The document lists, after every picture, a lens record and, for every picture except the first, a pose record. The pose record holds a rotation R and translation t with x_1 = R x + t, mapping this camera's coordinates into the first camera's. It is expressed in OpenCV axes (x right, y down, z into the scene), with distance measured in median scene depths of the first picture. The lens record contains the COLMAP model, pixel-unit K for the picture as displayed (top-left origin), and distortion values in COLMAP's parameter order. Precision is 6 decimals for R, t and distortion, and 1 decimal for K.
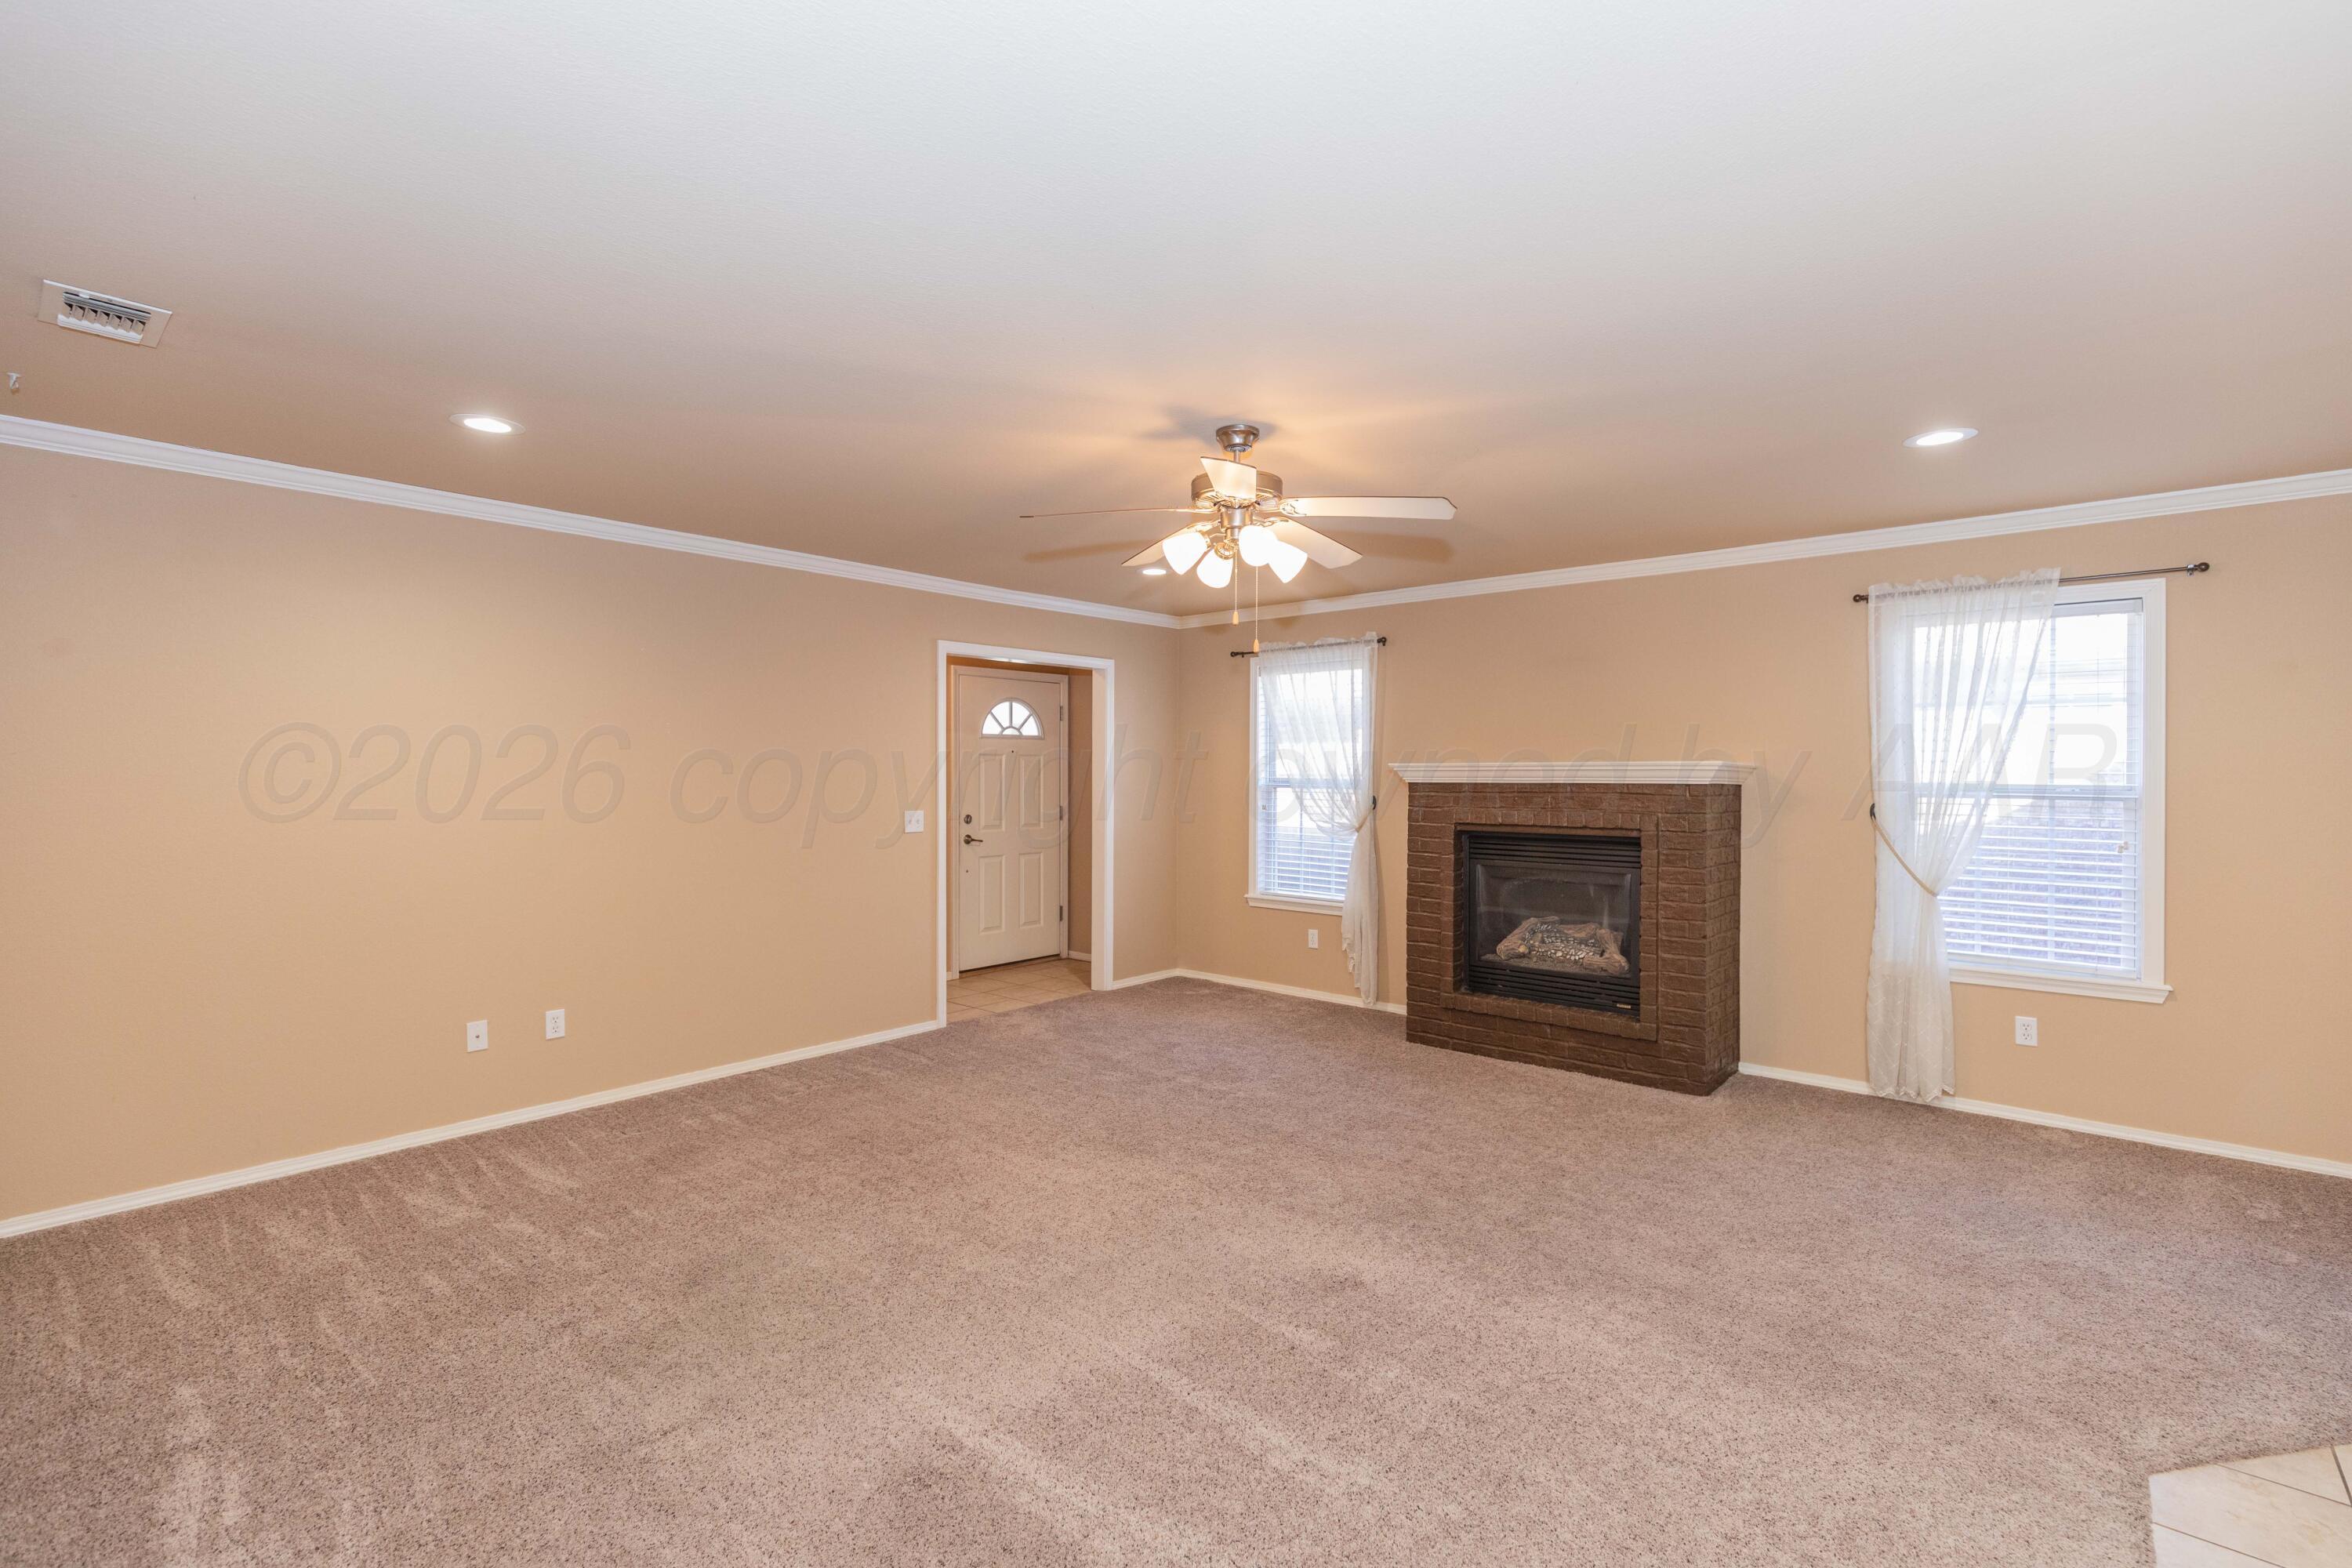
lens RADIAL K [[1066.4, 0, 1189.0], [0, 1066.4, 768.9], [0, 0, 1]] dist [0.007351, -0.000694]
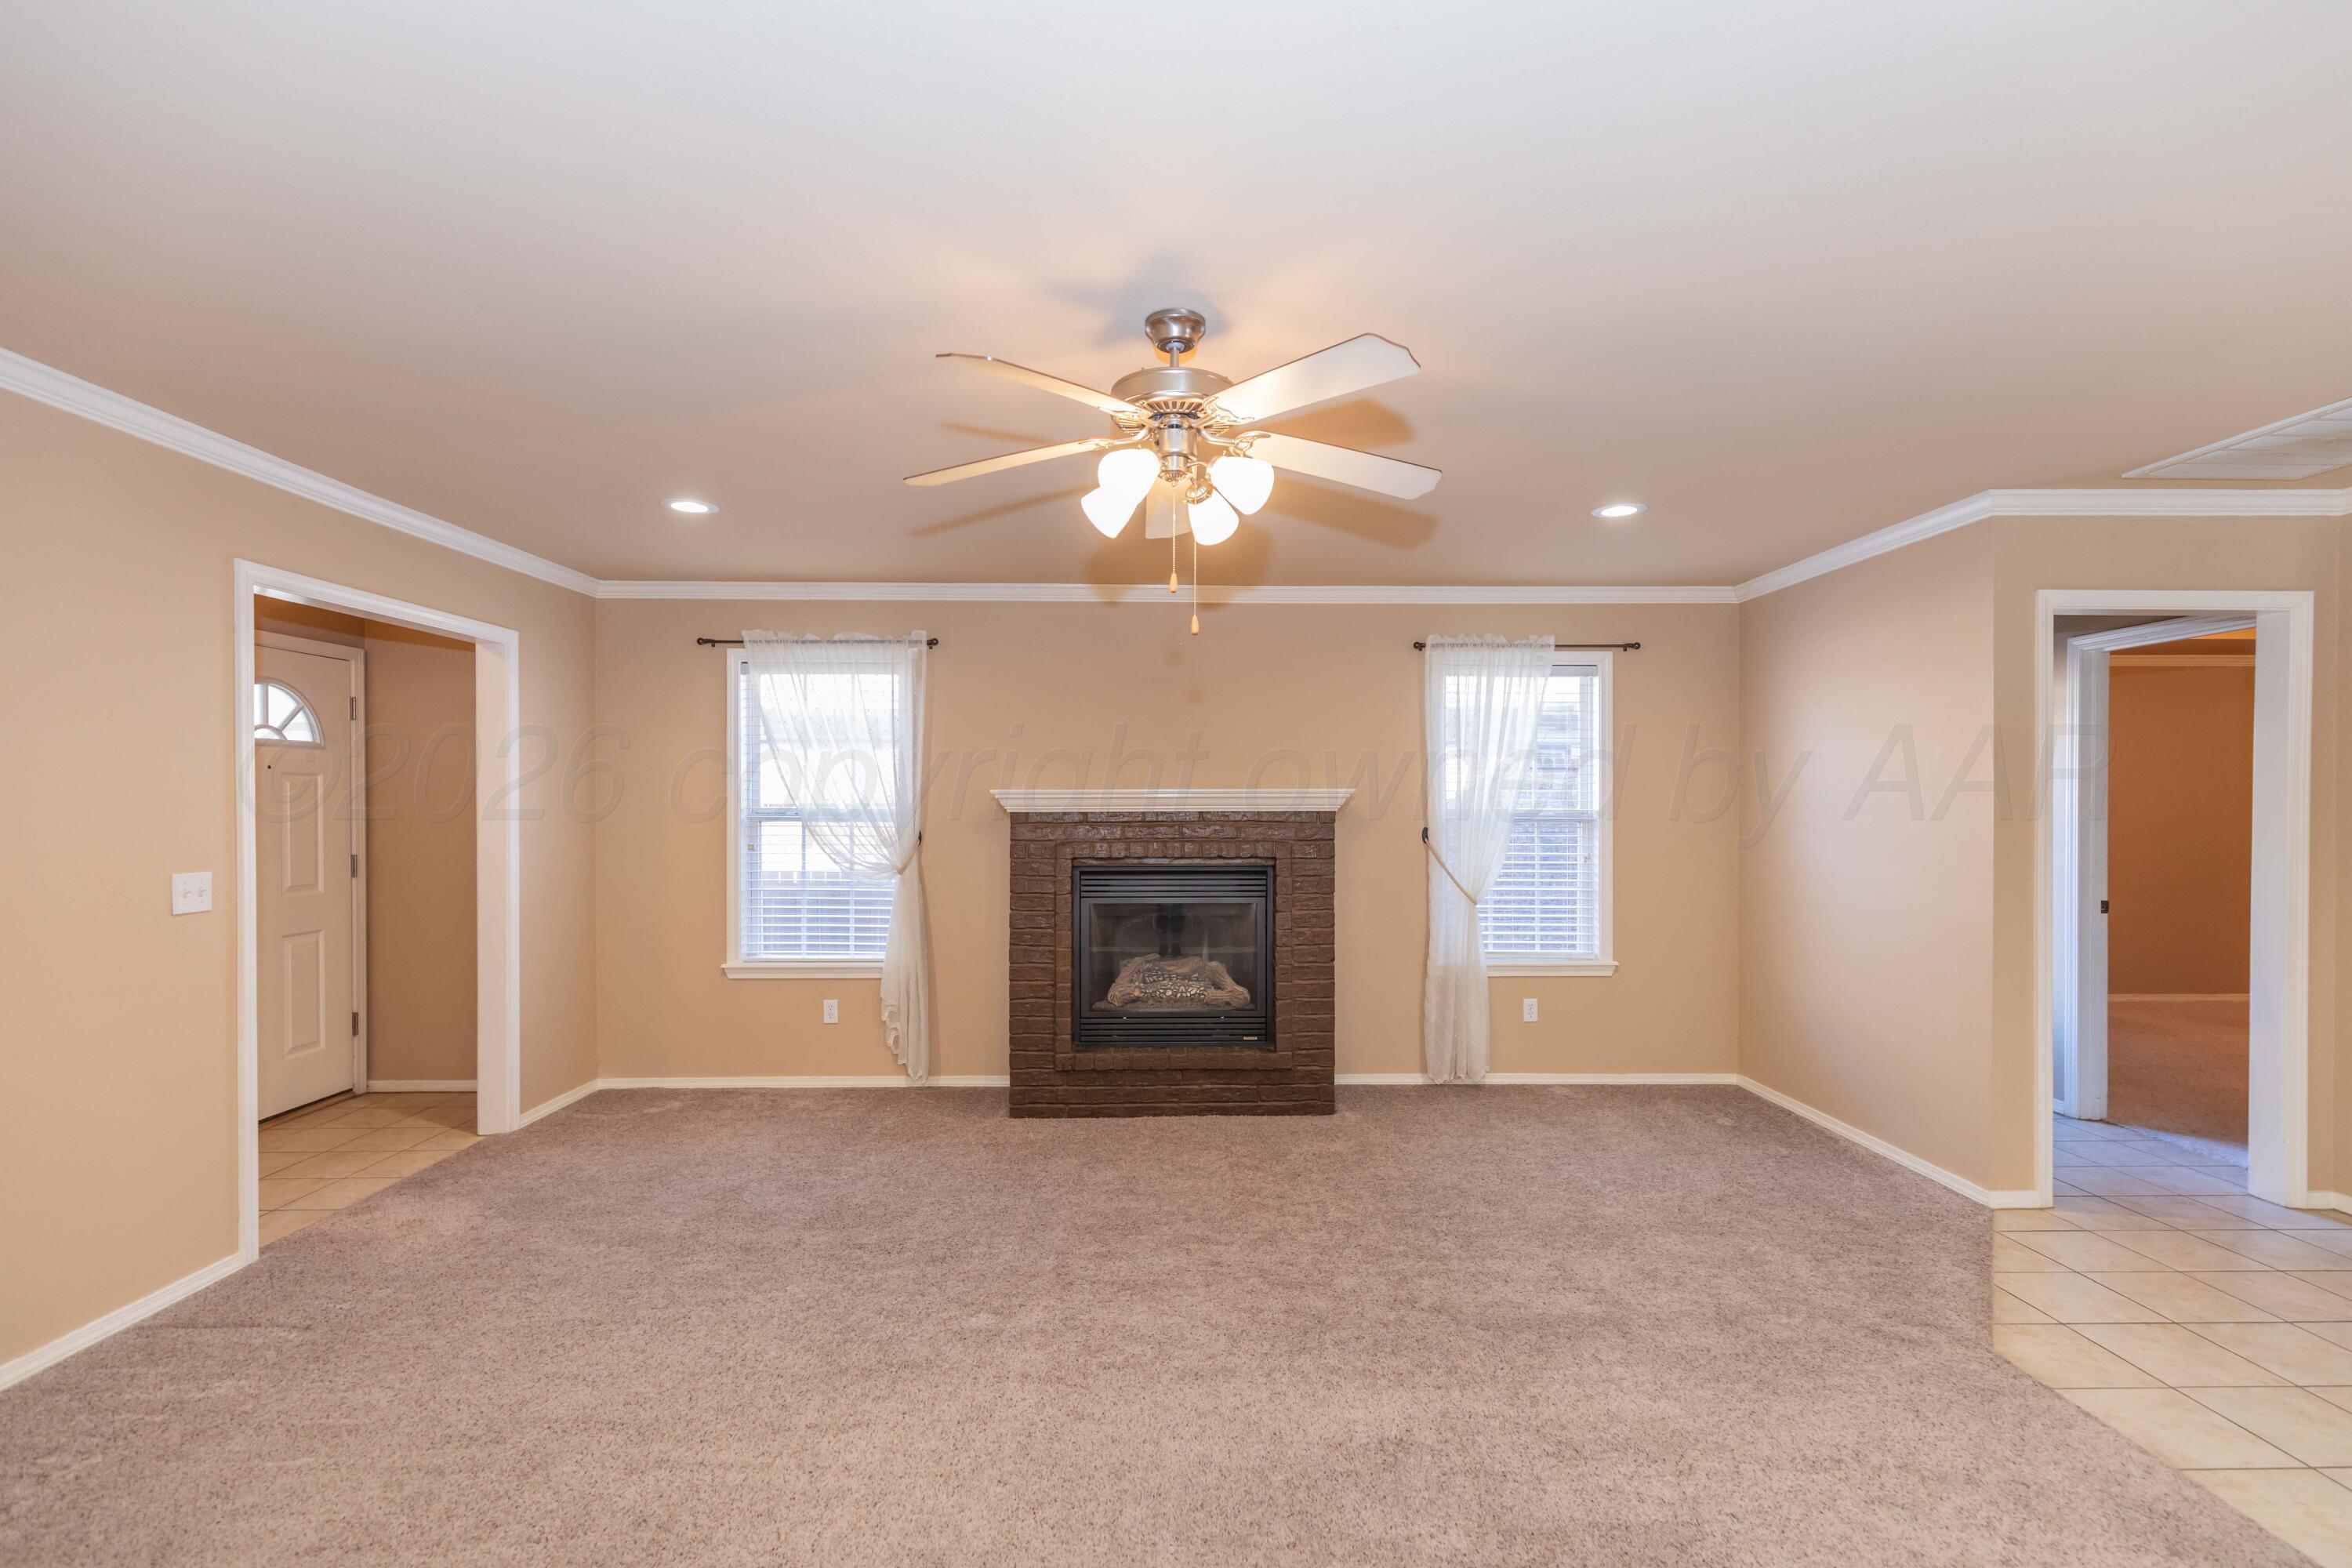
lens RADIAL K [[1066.4, 0, 1197.3], [0, 1066.4, 809.3], [0, 0, 1]] dist [0.007351, -0.000694]
pose [[0.739467, -0.004743, 0.673176, -0.283670], [-0.000324, 0.999973, 0.007402, 0.004422], [-0.673193, -0.005692, 0.739445, 0.306017]]
